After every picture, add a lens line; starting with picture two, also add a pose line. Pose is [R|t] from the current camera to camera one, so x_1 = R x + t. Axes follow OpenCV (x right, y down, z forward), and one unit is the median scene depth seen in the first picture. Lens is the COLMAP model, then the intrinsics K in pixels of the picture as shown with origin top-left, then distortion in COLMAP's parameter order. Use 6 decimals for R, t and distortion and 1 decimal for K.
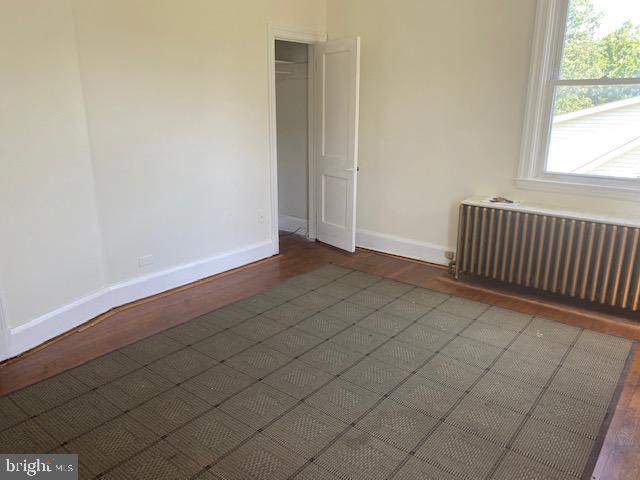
lens RADIAL K [[489.9, 0, 320.0], [0, 489.9, 240.0], [0, 0, 1]] dist [0.041180, 0.000648]
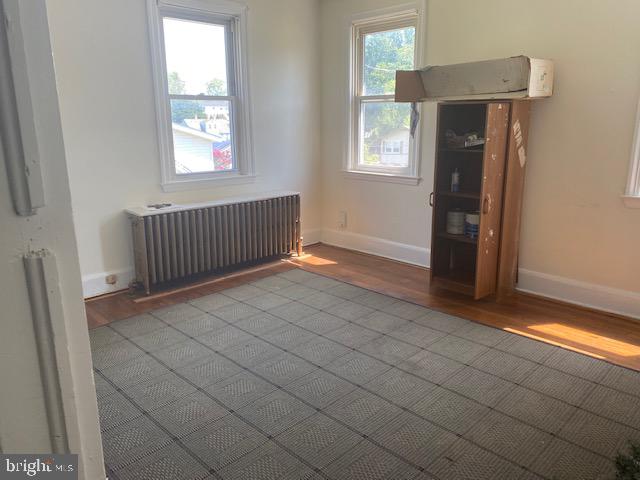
lens RADIAL K [[489.9, 0, 320.0], [0, 489.9, 240.0], [0, 0, 1]] dist [0.041180, 0.000648]
pose [[0.111766, -0.247439, 0.962436, -0.656444], [0.273811, 0.938681, 0.209535, -0.145905], [-0.955267, 0.240107, 0.172664, 0.538584]]
